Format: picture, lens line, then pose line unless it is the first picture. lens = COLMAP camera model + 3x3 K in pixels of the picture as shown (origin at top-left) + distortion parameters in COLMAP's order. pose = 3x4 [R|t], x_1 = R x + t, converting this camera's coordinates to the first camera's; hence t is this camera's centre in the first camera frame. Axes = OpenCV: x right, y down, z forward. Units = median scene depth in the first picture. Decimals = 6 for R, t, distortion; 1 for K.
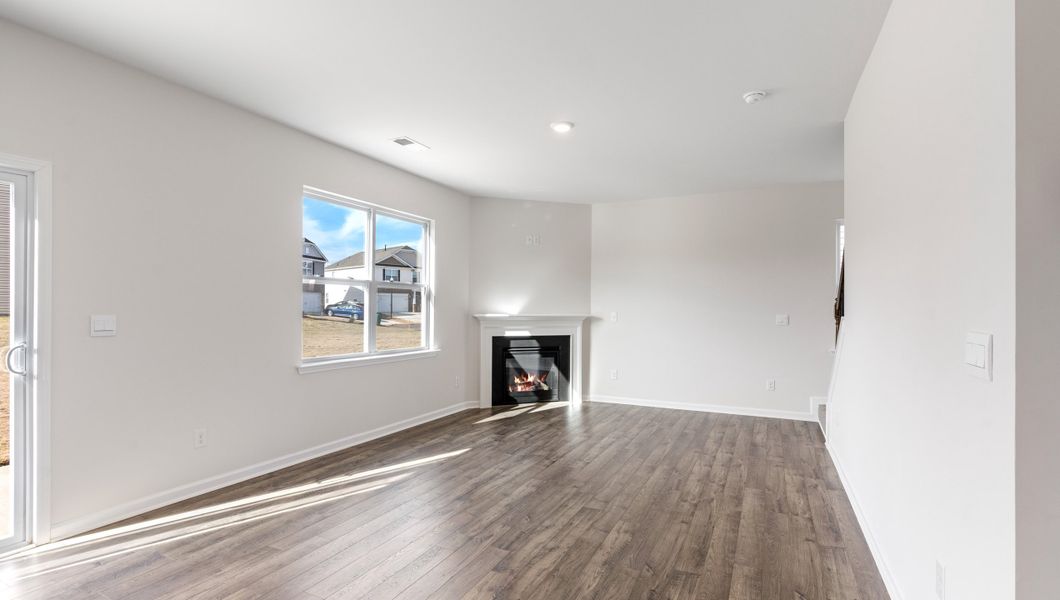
lens RADIAL K [[488.4, 0, 525.4], [0, 488.4, 307.5], [0, 0, 1]] dist [-0.017584, 0.000223]
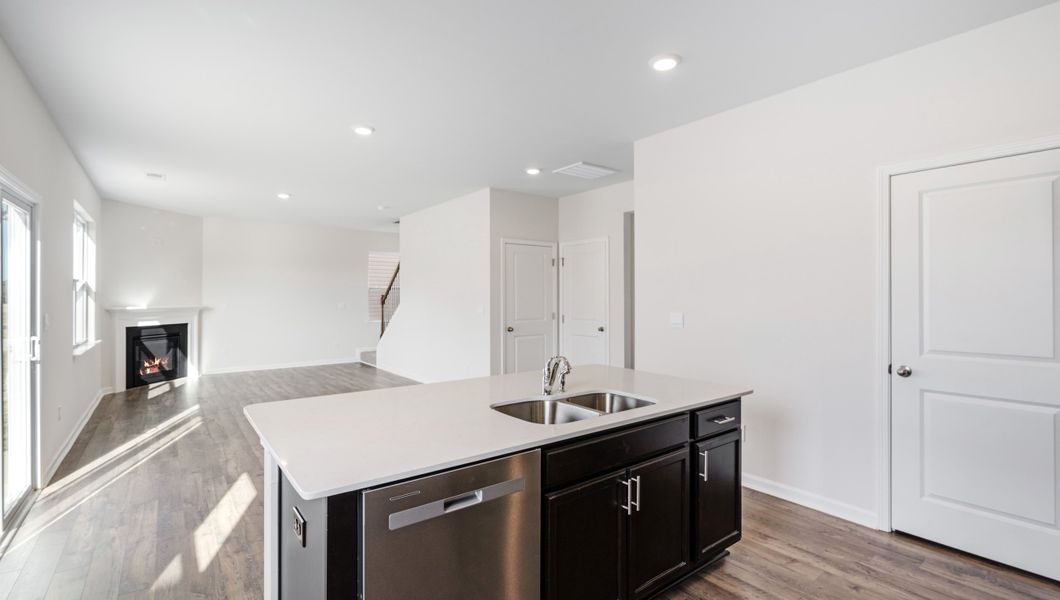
lens RADIAL K [[479.7, 0, 526.8], [0, 479.7, 294.9], [0, 0, 1]] dist [-0.000215, 0.000893]
pose [[0.443908, -0.003005, 0.896068, -0.962774], [0.000299, 0.999995, 0.003206, -0.026596], [-0.896073, -0.001156, 0.443906, -0.467830]]
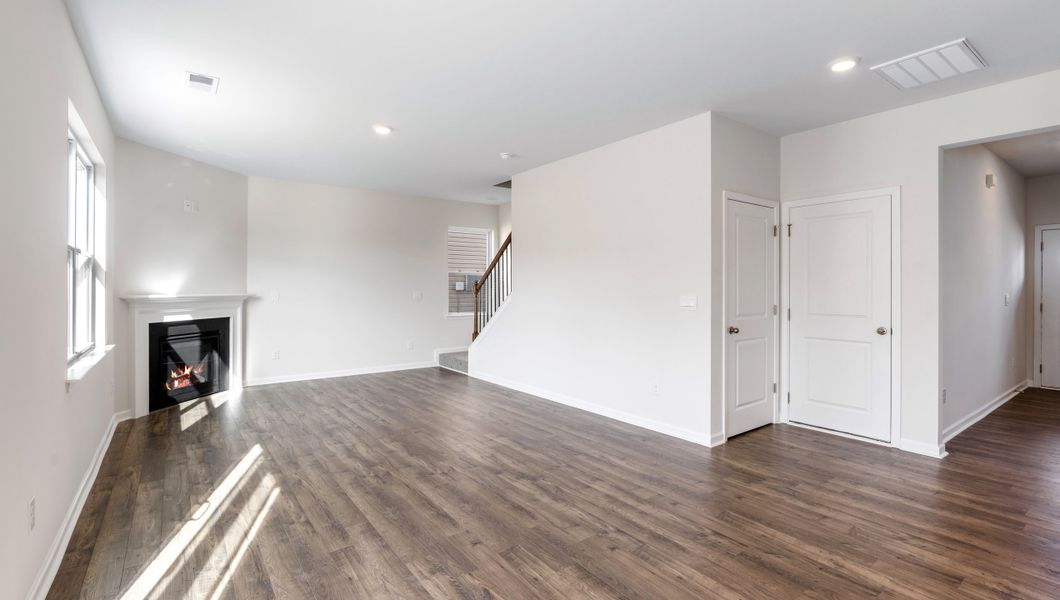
lens RADIAL K [[483.4, 0, 530.0], [0, 483.4, 286.9], [0, 0, 1]] dist [-0.002494, -0.000212]
pose [[0.453199, -0.004268, 0.891399, -0.716133], [-0.002613, 0.999978, 0.006117, -0.008736], [-0.891406, -0.005101, 0.453178, 0.155088]]
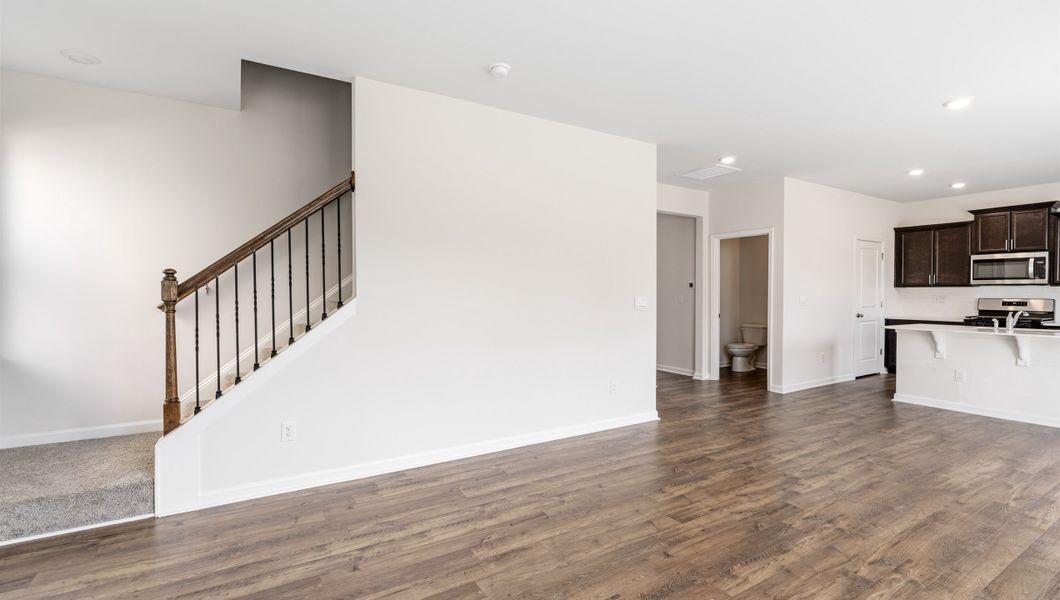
lens RADIAL K [[472.1, 0, 525.7], [0, 472.1, 298.4], [0, 0, 1]] dist [-0.002616, 0.000845]
pose [[-0.847703, -0.013292, 0.530305, -0.058982], [-0.008421, 0.999897, 0.011601, 0.007758], [-0.530405, 0.005369, -0.847727, 1.369766]]
